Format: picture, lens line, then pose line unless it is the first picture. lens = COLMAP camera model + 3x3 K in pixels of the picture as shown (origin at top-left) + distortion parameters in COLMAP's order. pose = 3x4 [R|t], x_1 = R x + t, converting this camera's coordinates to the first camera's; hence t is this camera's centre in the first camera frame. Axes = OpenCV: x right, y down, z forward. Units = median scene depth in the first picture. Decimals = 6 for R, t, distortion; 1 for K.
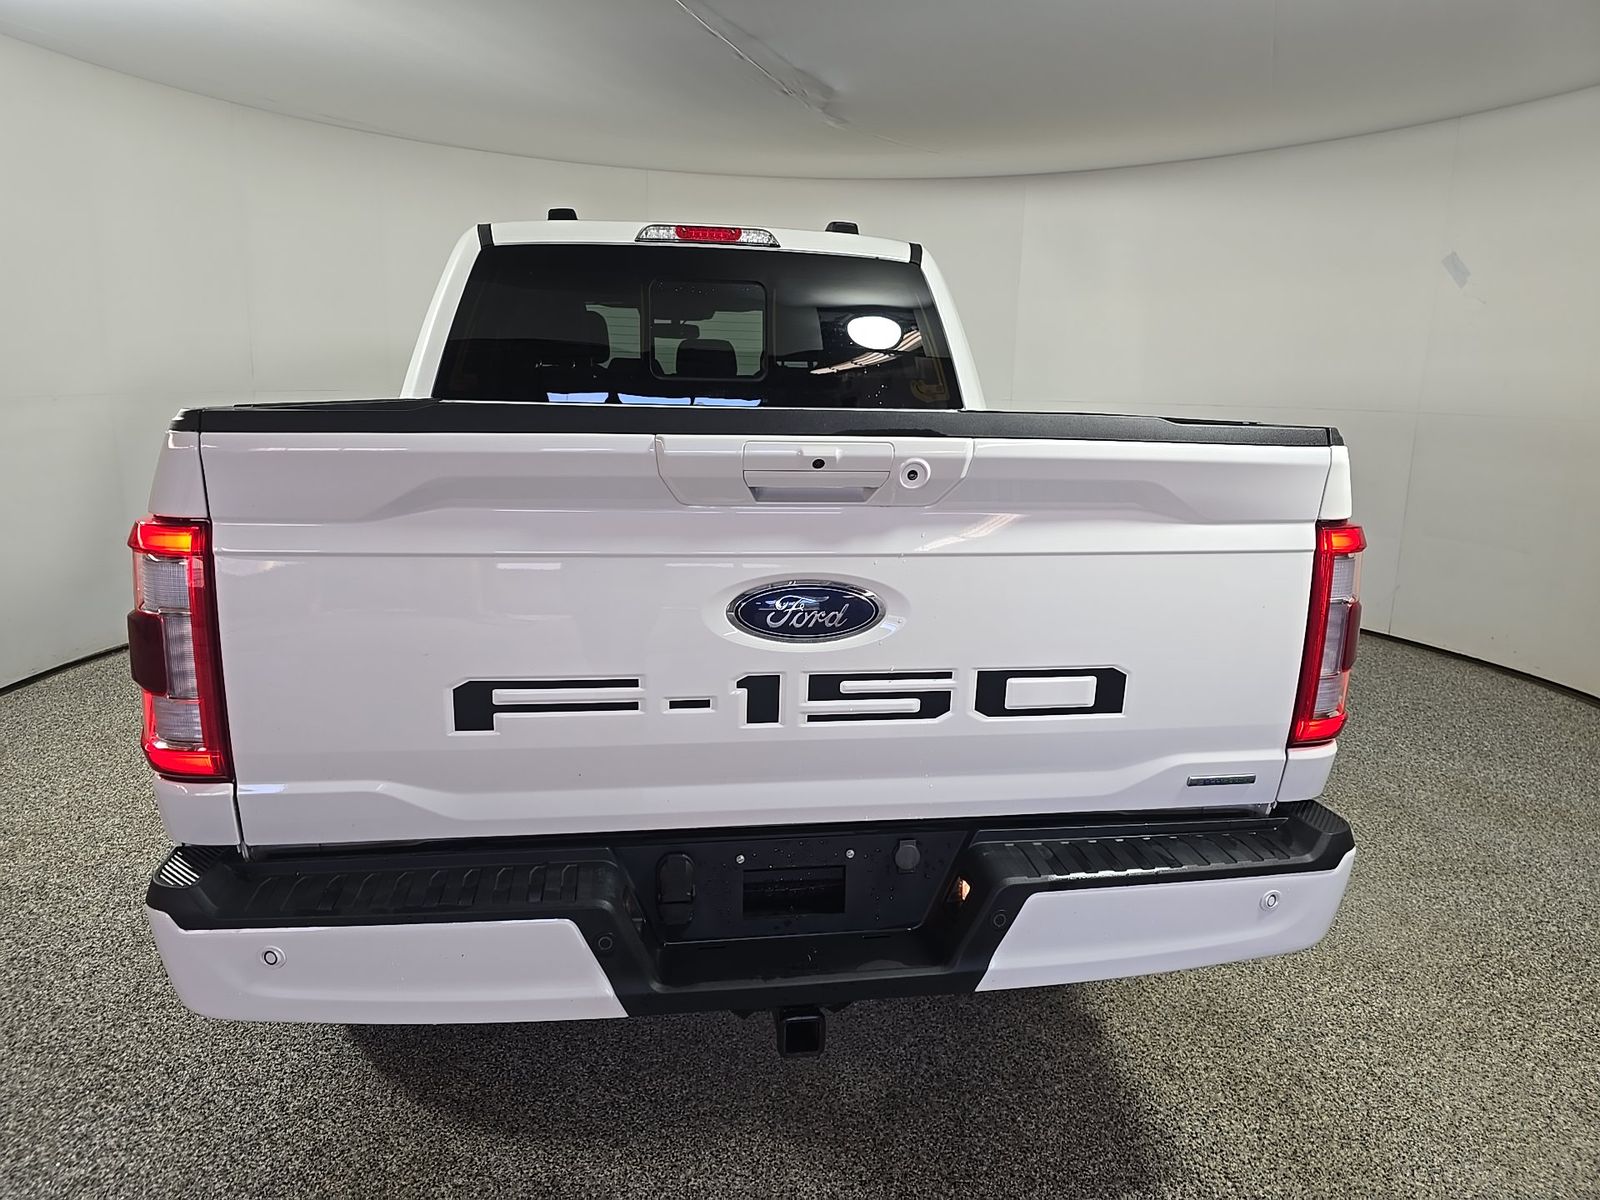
lens RADIAL K [[1039.3, 0, 790.7], [0, 1039.3, 609.9], [0, 0, 1]] dist [0.027423, -0.036843]
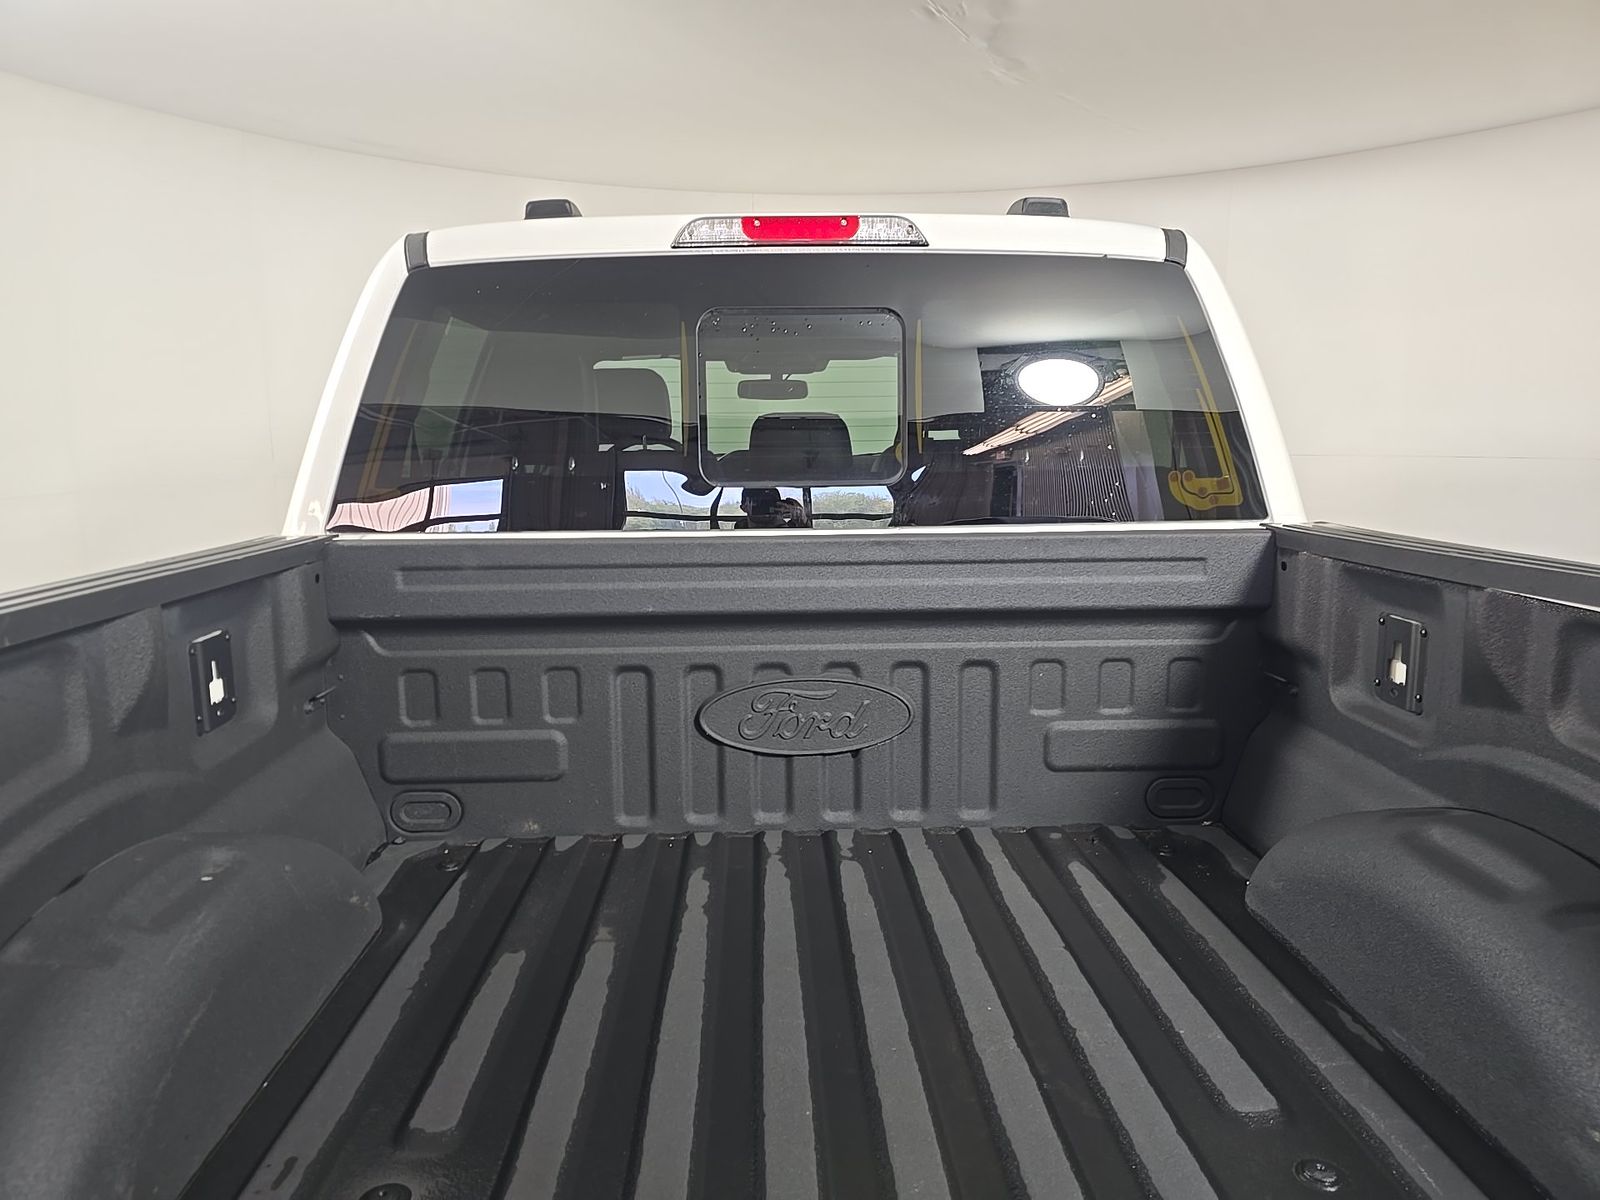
lens RADIAL K [[1039.3, 0, 801.9], [0, 1039.3, 588.2], [0, 0, 1]] dist [0.027423, -0.036843]
pose [[0.993061, -0.013993, -0.116766, -0.014462], [0.006879, 0.998108, -0.061099, -0.127684], [0.117400, 0.059872, 0.991278, 0.437588]]
